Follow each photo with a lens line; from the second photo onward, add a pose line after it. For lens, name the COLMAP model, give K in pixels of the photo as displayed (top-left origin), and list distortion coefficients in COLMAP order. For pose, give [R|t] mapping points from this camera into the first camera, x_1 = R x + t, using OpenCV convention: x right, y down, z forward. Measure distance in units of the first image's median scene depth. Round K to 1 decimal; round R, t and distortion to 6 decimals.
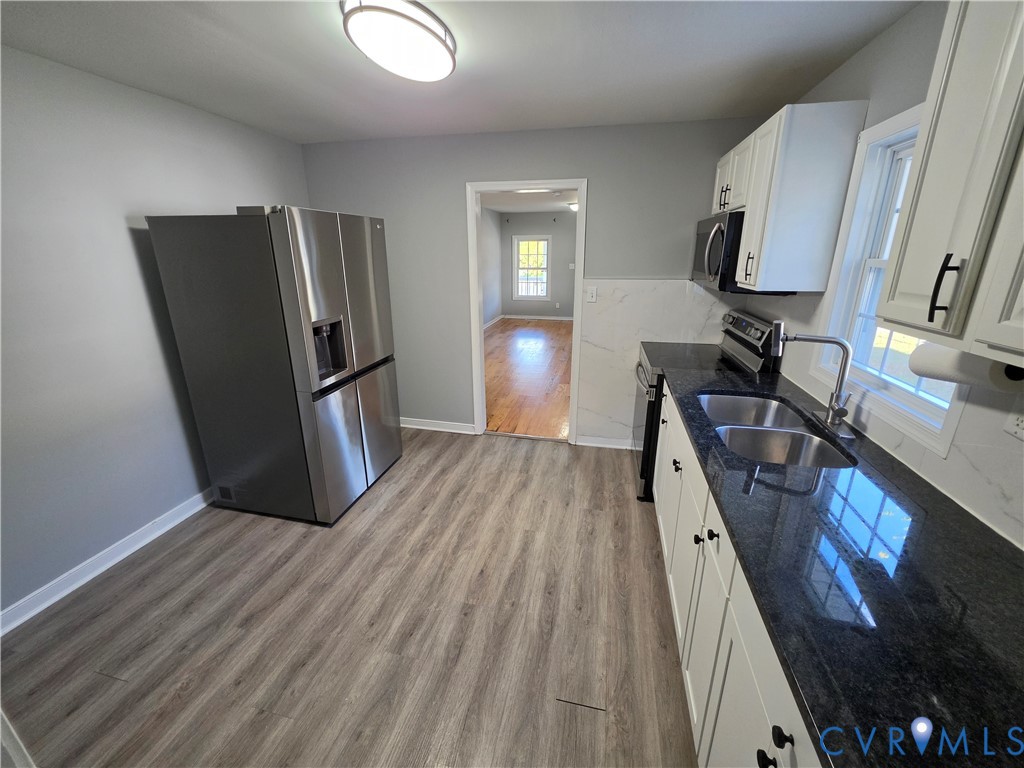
lens RADIAL K [[412.1, 0, 511.6], [0, 412.1, 380.3], [0, 0, 1]] dist [-0.000991, 0.000106]
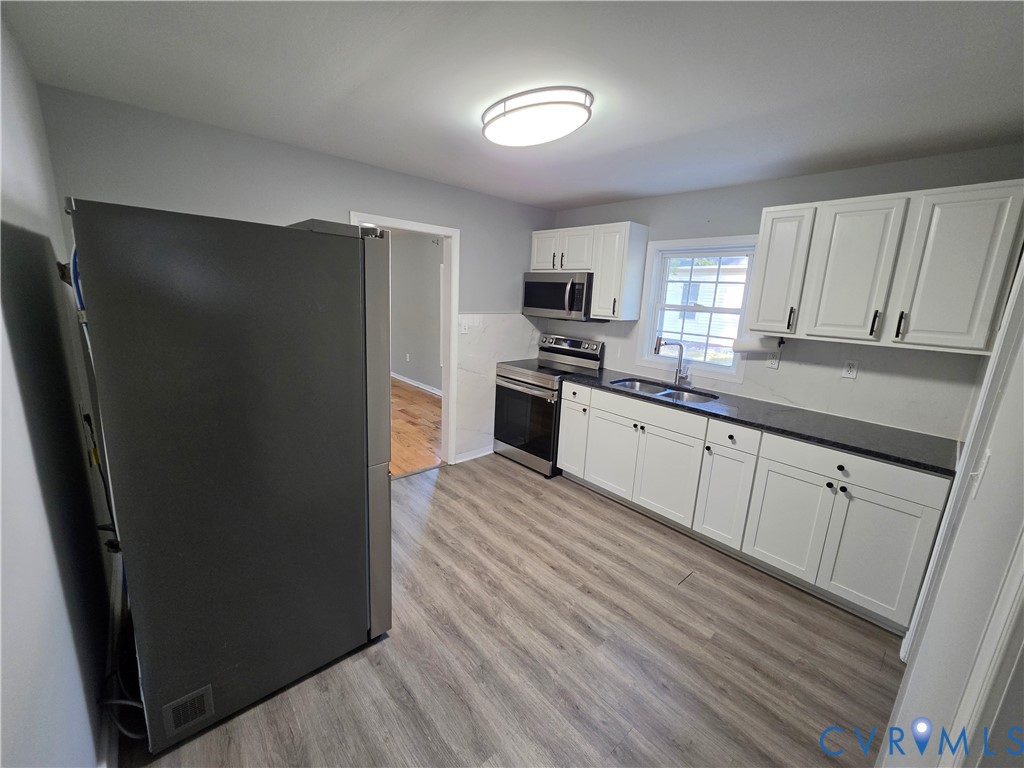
lens RADIAL K [[412.1, 0, 511.6], [0, 412.1, 380.3], [0, 0, 1]] dist [-0.000991, 0.000106]
pose [[0.578768, -0.140397, 0.803316, -0.970905], [0.199141, 0.979579, 0.027727, -0.098151], [-0.790804, 0.143925, 0.594907, 0.329168]]
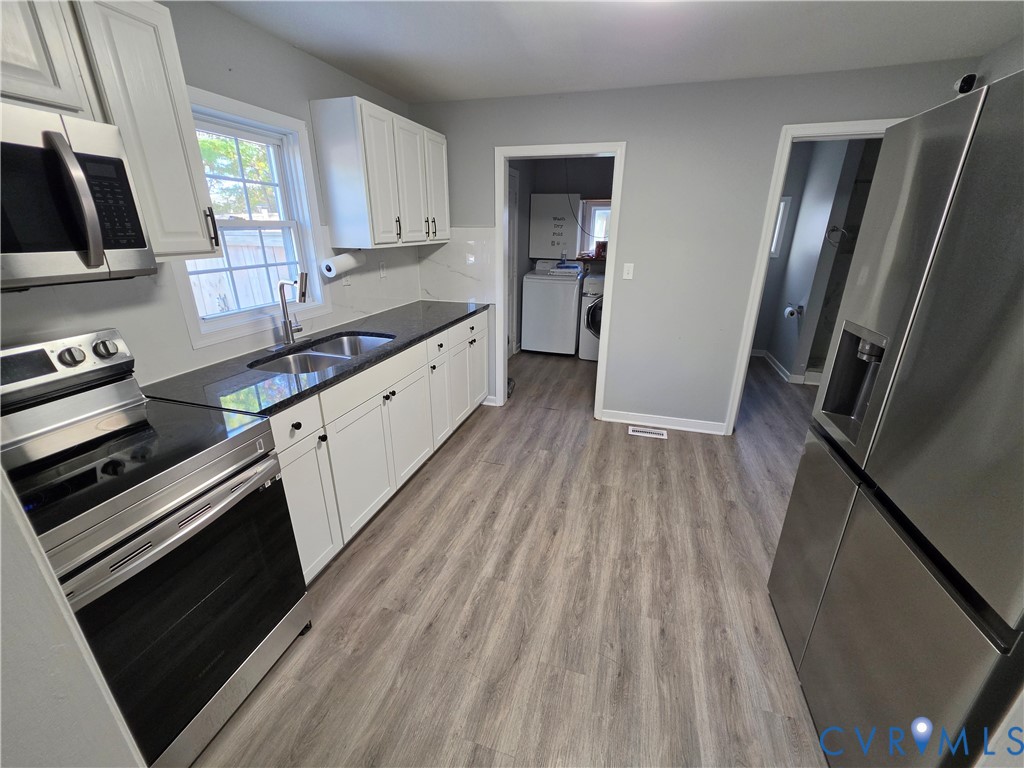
lens RADIAL K [[412.1, 0, 511.6], [0, 412.1, 380.3], [0, 0, 1]] dist [-0.000991, 0.000106]
pose [[-0.997726, -0.022401, 0.063567, -0.021980], [0.021250, 0.790497, 0.612097, -0.453264], [-0.063961, 0.612056, -0.788223, 1.555637]]
